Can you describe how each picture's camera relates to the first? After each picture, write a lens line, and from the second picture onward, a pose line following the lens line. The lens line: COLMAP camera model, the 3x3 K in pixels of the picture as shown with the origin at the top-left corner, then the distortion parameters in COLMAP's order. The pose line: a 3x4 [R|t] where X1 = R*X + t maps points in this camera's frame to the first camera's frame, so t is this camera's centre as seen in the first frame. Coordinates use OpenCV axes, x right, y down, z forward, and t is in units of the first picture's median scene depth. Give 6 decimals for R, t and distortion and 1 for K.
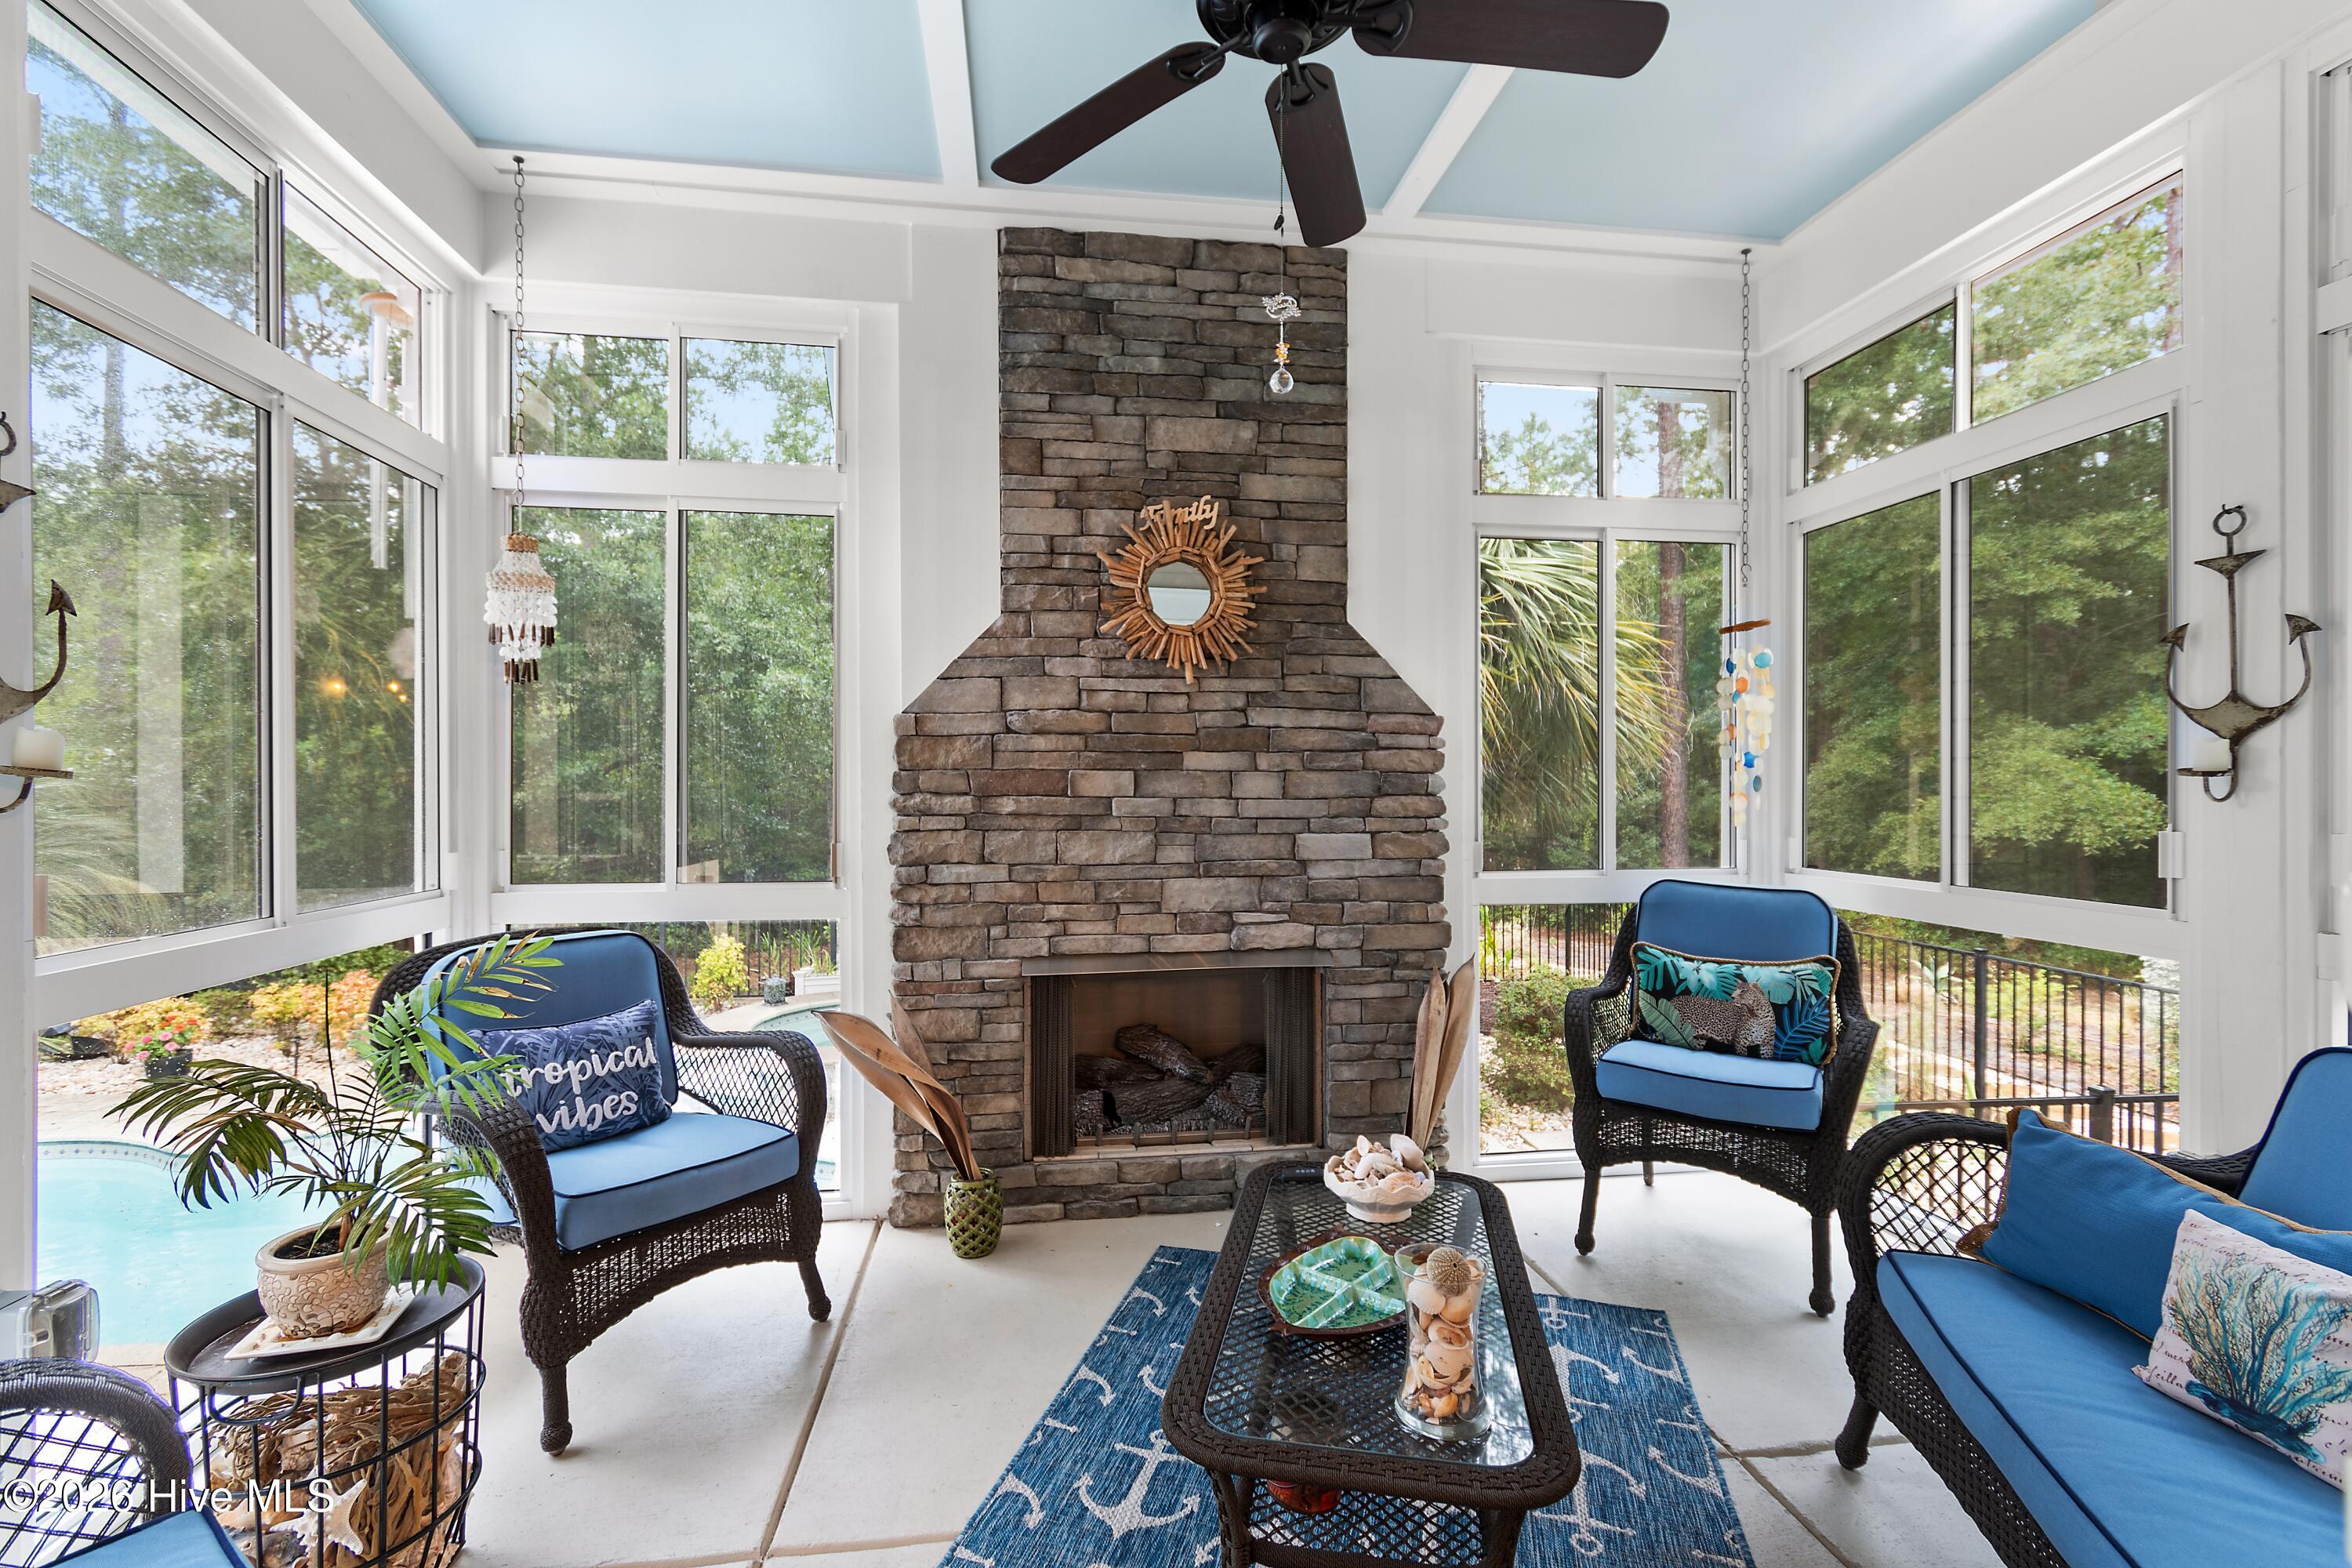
lens RADIAL K [[1038.3, 0, 1183.1], [0, 1038.3, 782.7], [0, 0, 1]] dist [0.004166, -0.001441]
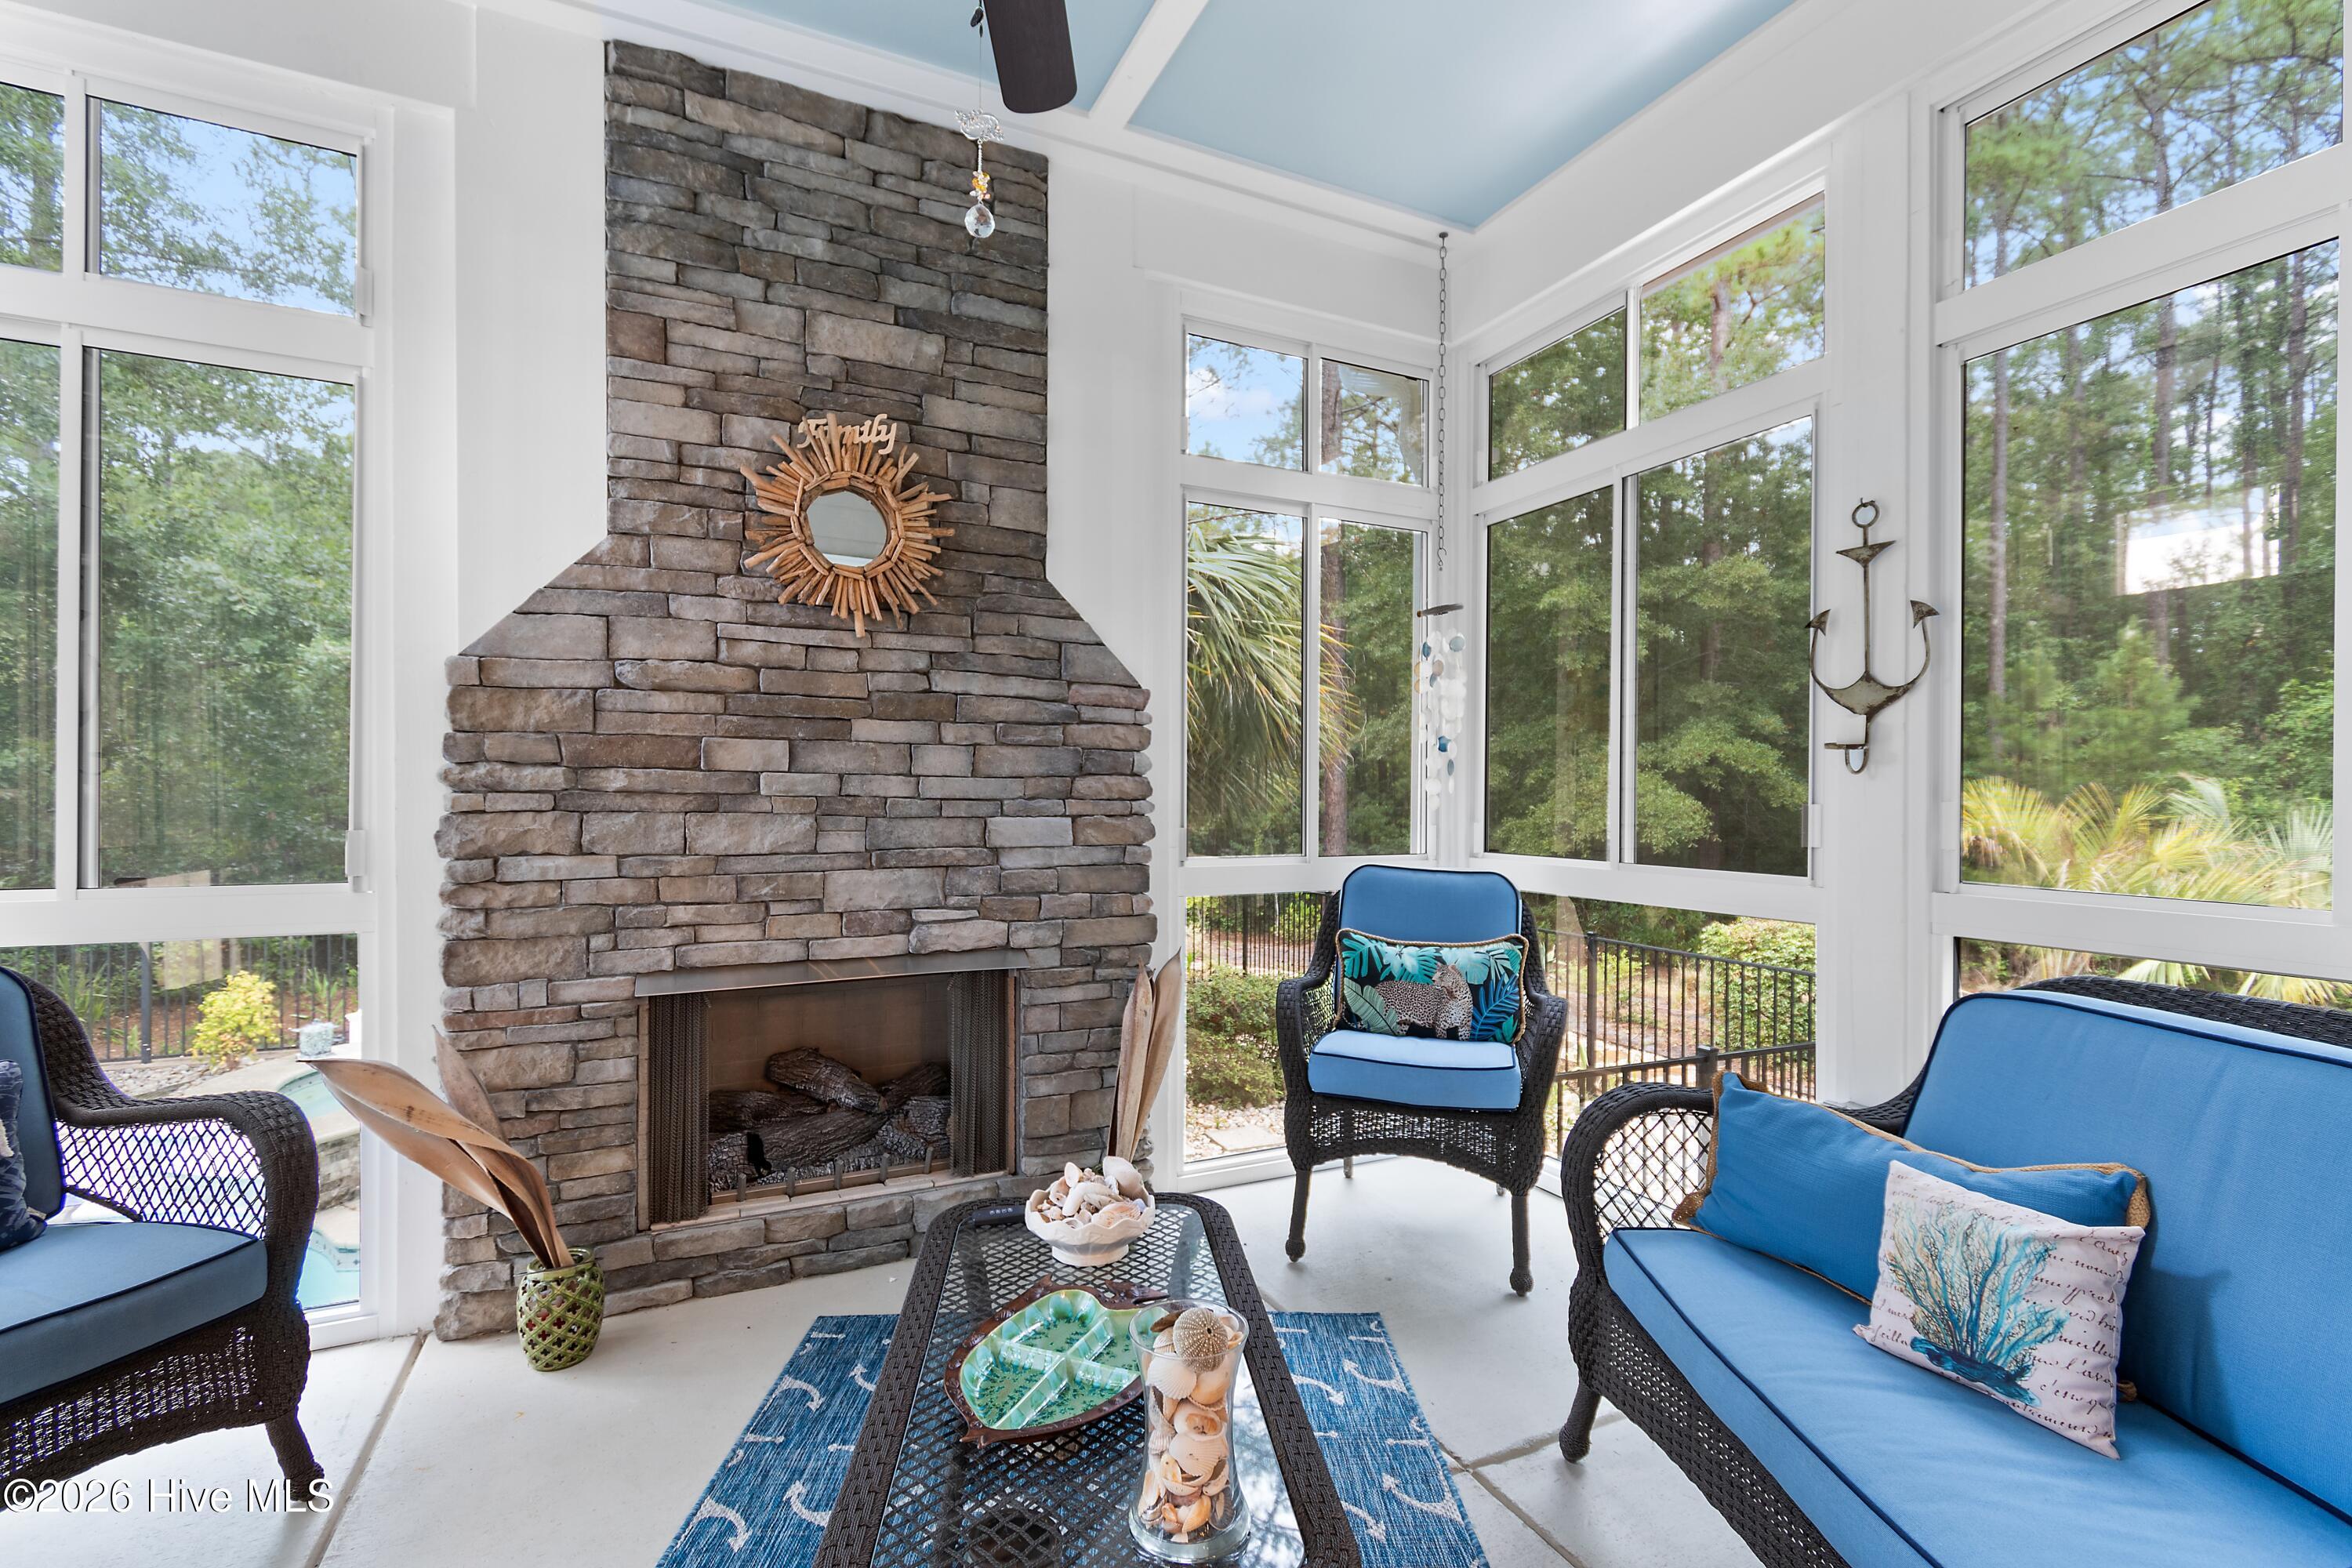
lens RADIAL K [[1038.3, 0, 1177.8], [0, 1038.3, 795.3], [0, 0, 1]] dist [0.004166, -0.001441]
pose [[0.955635, 0.004542, 0.294519, 0.005144], [-0.004530, 0.999989, -0.000722, 0.032075], [-0.294520, -0.000644, 0.955645, 0.127526]]
